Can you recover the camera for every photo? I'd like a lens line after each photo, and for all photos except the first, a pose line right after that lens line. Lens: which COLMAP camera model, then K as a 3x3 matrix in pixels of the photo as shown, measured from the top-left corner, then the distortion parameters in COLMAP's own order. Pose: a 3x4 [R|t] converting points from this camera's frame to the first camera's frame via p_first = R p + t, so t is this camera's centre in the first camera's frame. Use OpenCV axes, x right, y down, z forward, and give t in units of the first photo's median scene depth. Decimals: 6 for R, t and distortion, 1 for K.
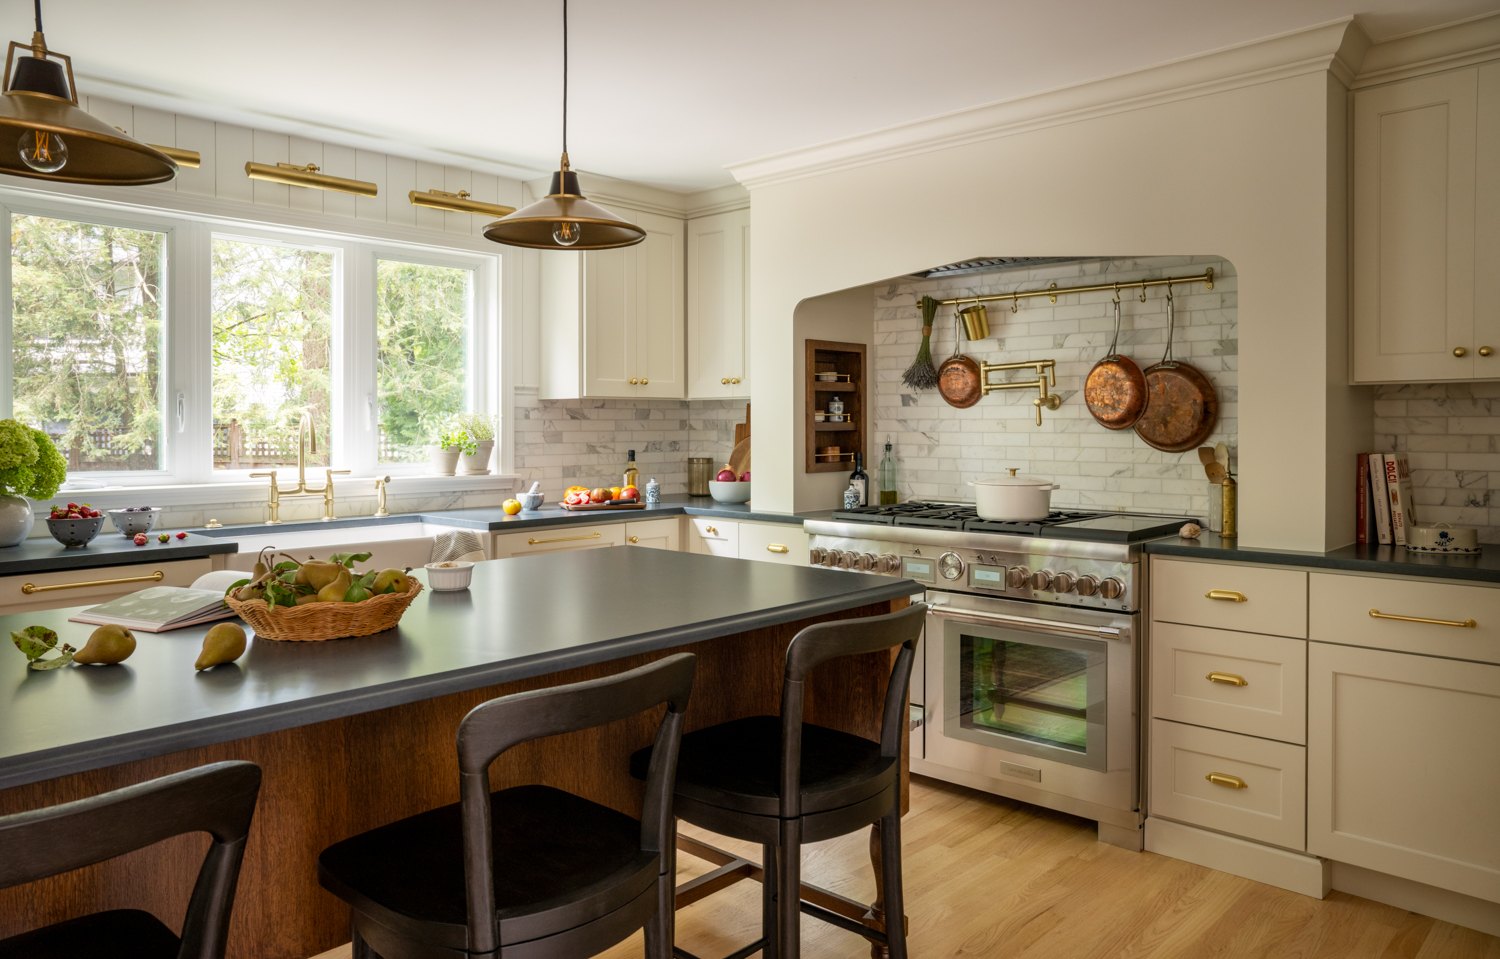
lens RADIAL K [[1037.0, 0, 769.0], [0, 1037.0, 437.5], [0, 0, 1]] dist [-0.021418, 0.033153]
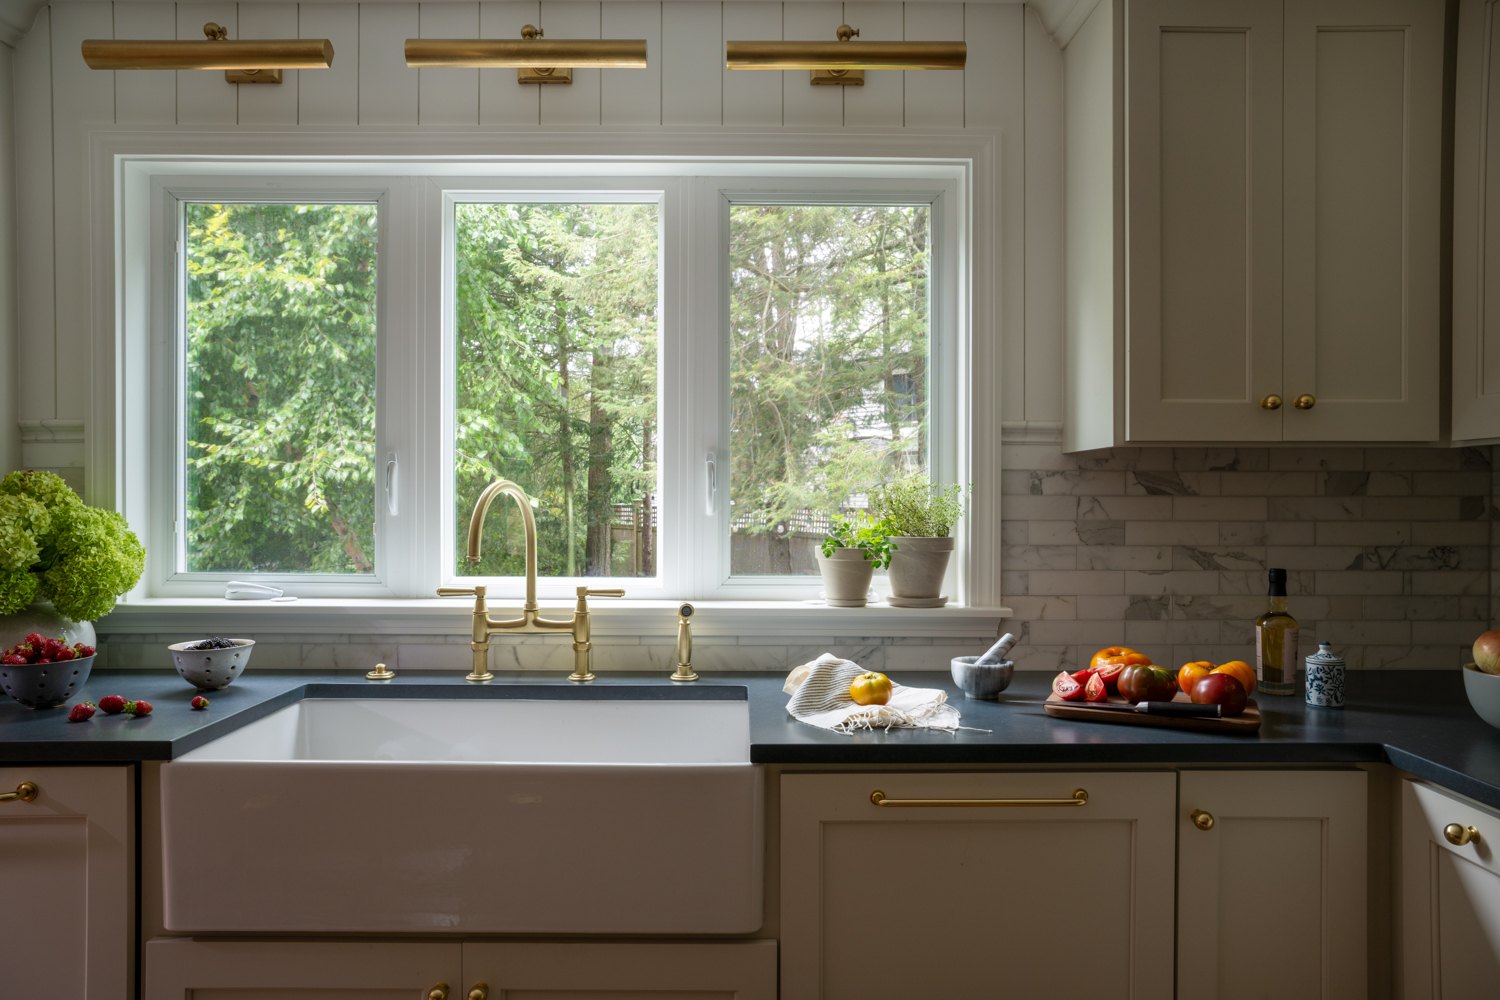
lens RADIAL K [[1032.9, 0, 738.4], [0, 1032.9, 486.7], [0, 0, 1]] dist [-0.046369, 0.043056]
pose [[0.672875, -0.004070, -0.739745, 0.033108], [-0.013122, 0.999762, -0.017437, -0.013629], [0.739639, 0.021440, 0.672662, 0.699276]]
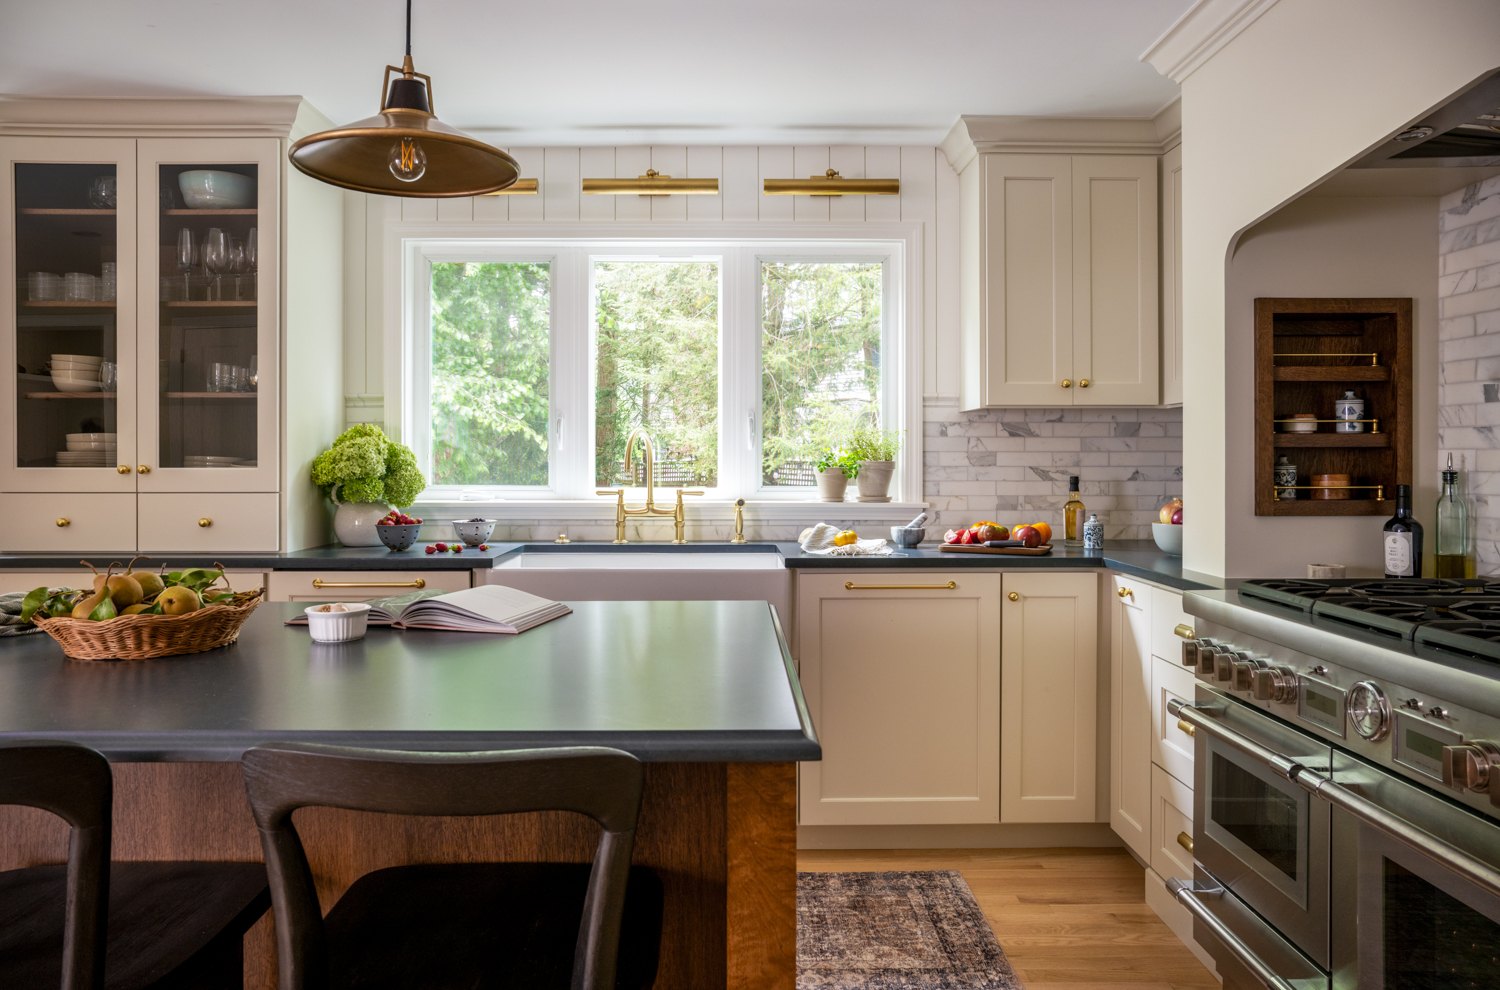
lens RADIAL K [[1017.6, 0, 735.8], [0, 1017.6, 461.8], [0, 0, 1]] dist [-0.040545, 0.042939]
pose [[0.683743, 0.003671, -0.729713, 0.289856], [-0.009422, 0.999948, -0.003798, 0.008450], [0.729662, 0.009472, 0.683743, 0.404933]]
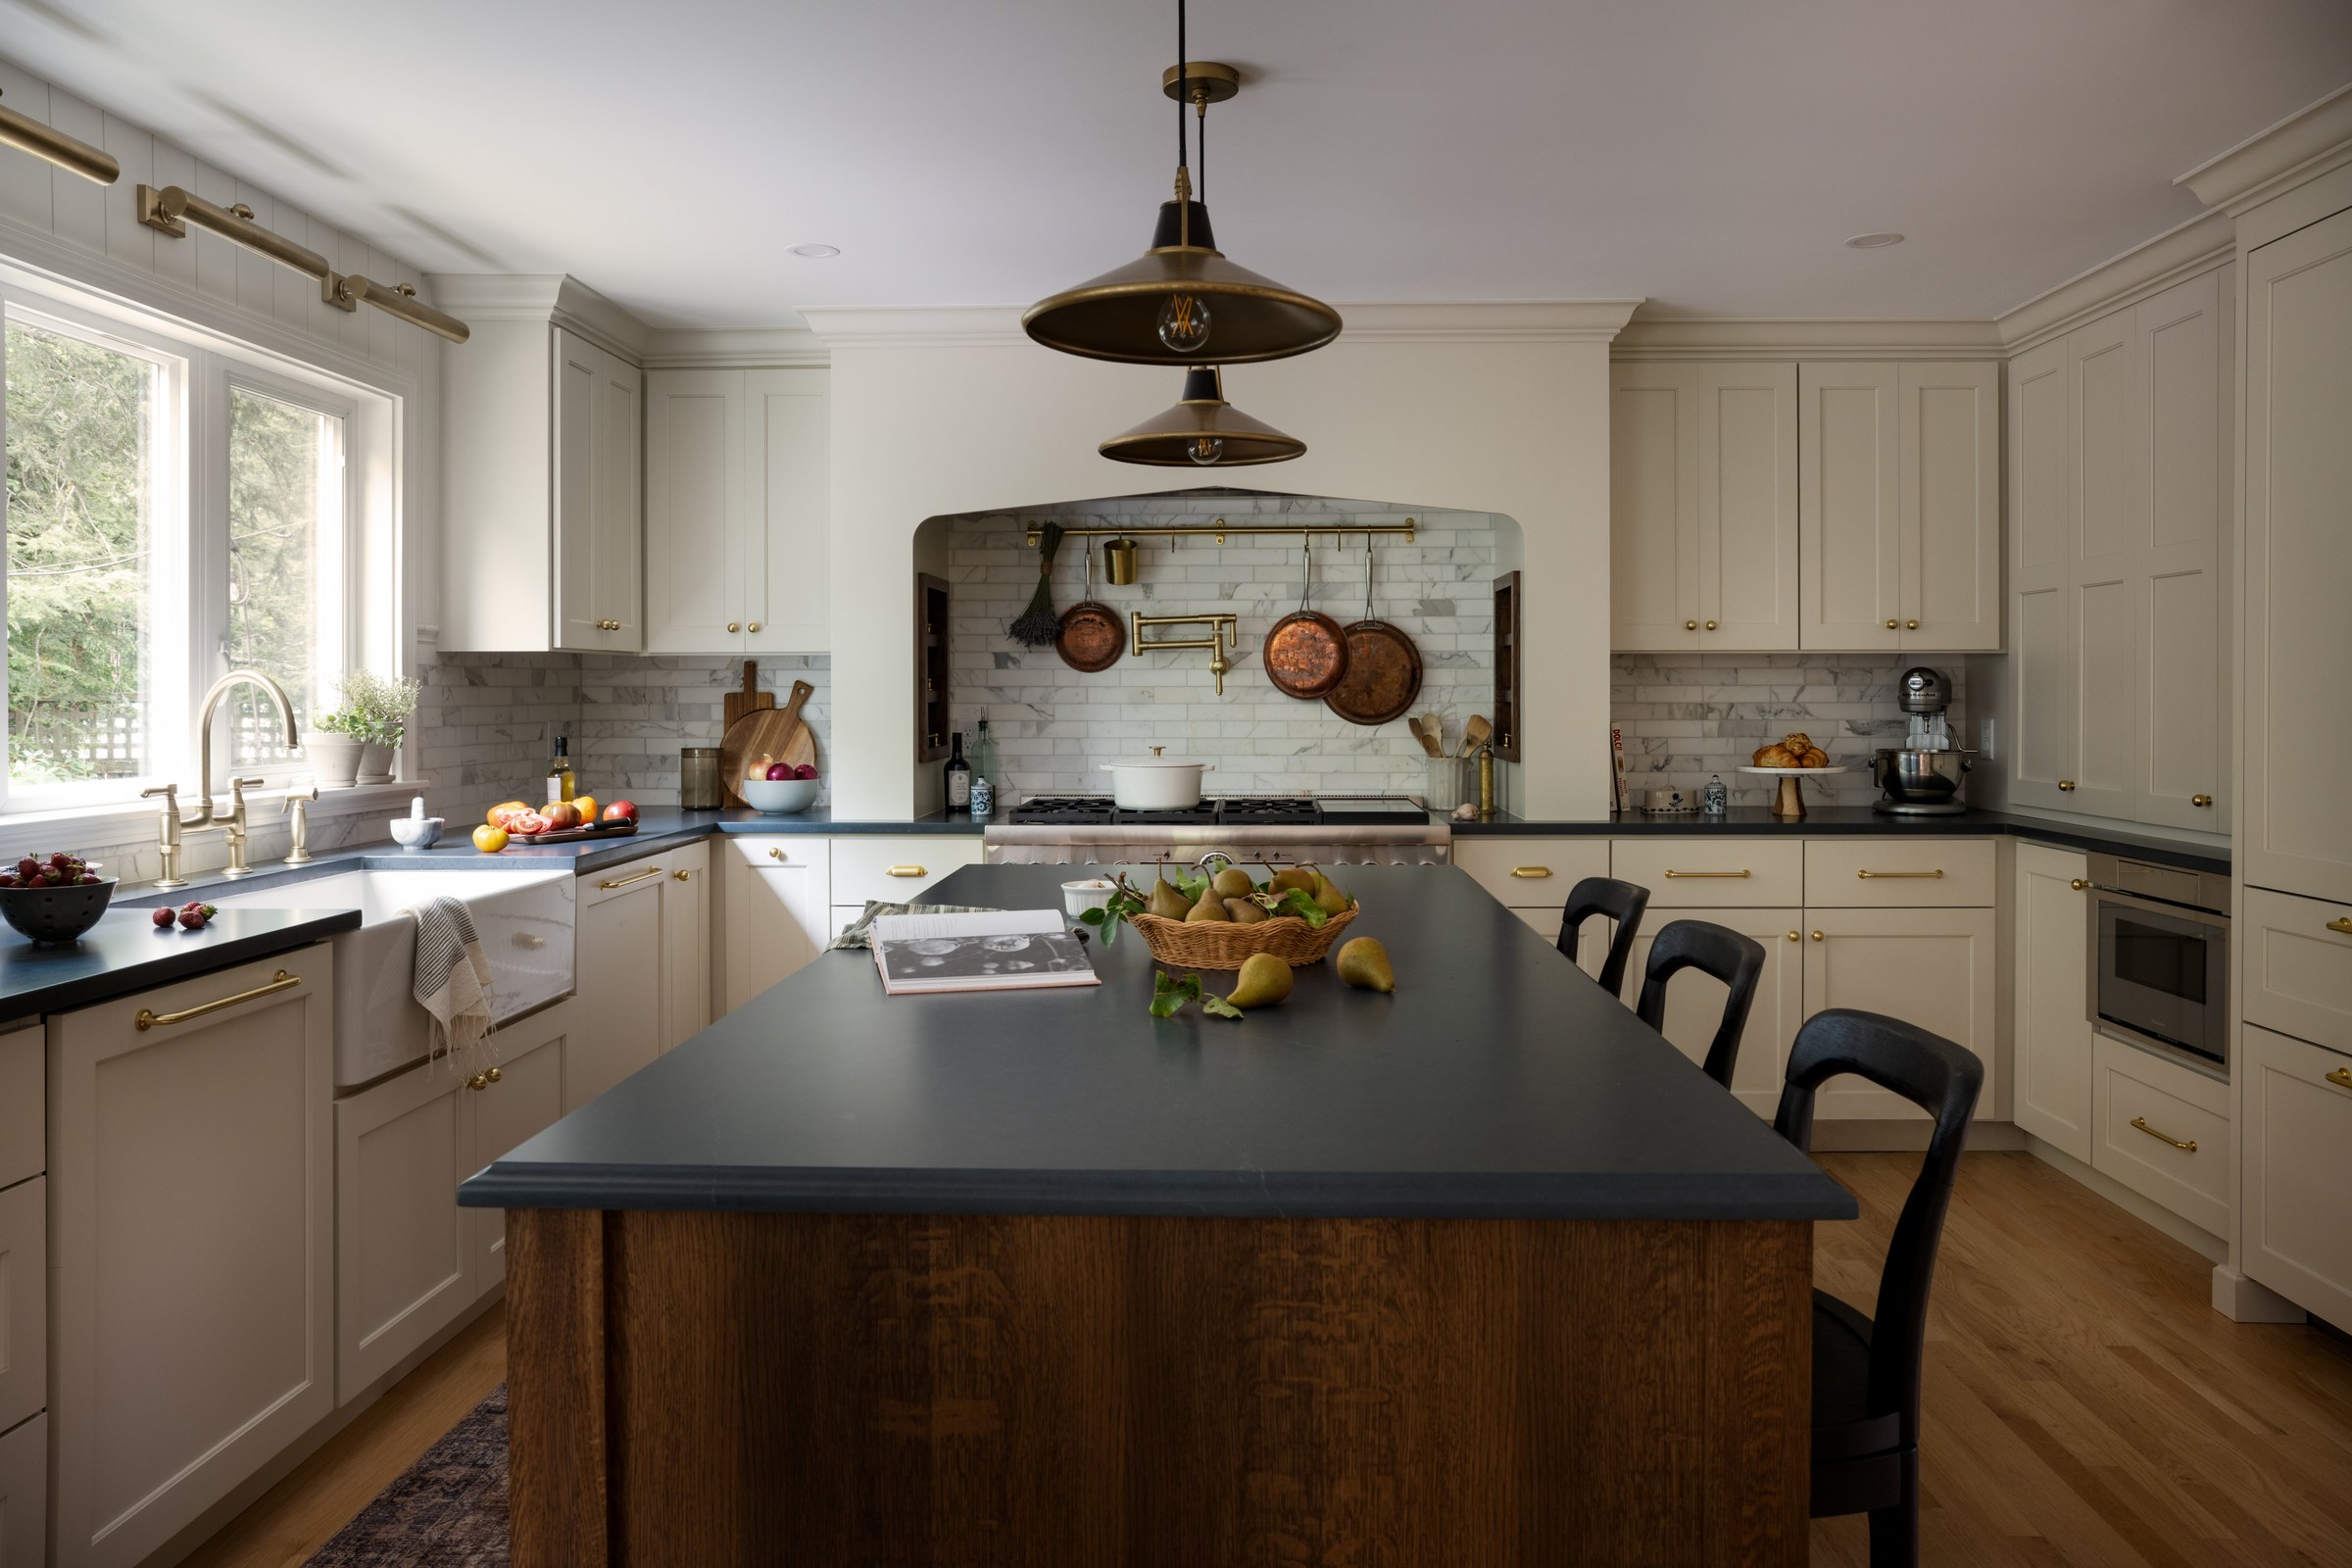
lens RADIAL K [[1619.6, 0, 1199.6], [0, 1619.6, 714.3], [0, 0, 1]] dist [-0.046369, 0.043056]
pose [[0.762831, -0.009906, 0.646522, -0.585444], [0.008768, 0.999949, 0.004976, -0.002706], [-0.646539, 0.001873, 0.762879, 0.043740]]
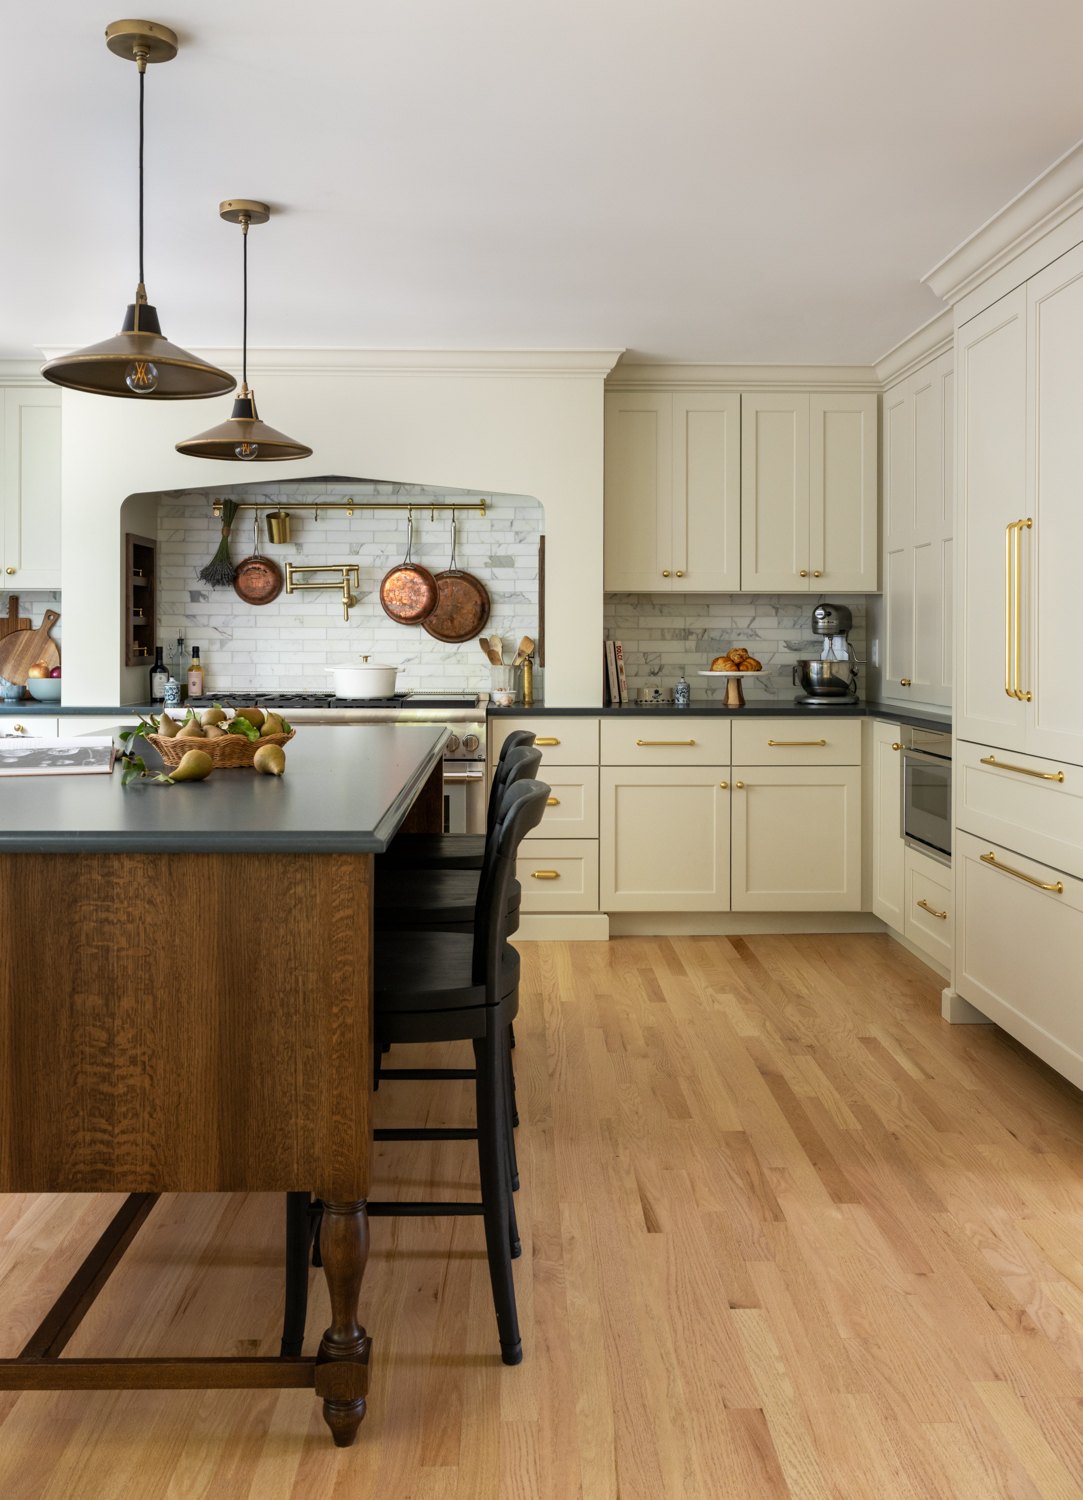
lens RADIAL K [[1265.8, 0, 533.9], [0, 1265.8, 650.2], [0, 0, 1]] dist [-0.004321, -0.002991]
pose [[0.728658, -0.004487, 0.684863, -0.571319], [0.005265, 0.999986, 0.000950, 0.021498], [-0.684857, 0.002913, 0.728671, -0.181212]]
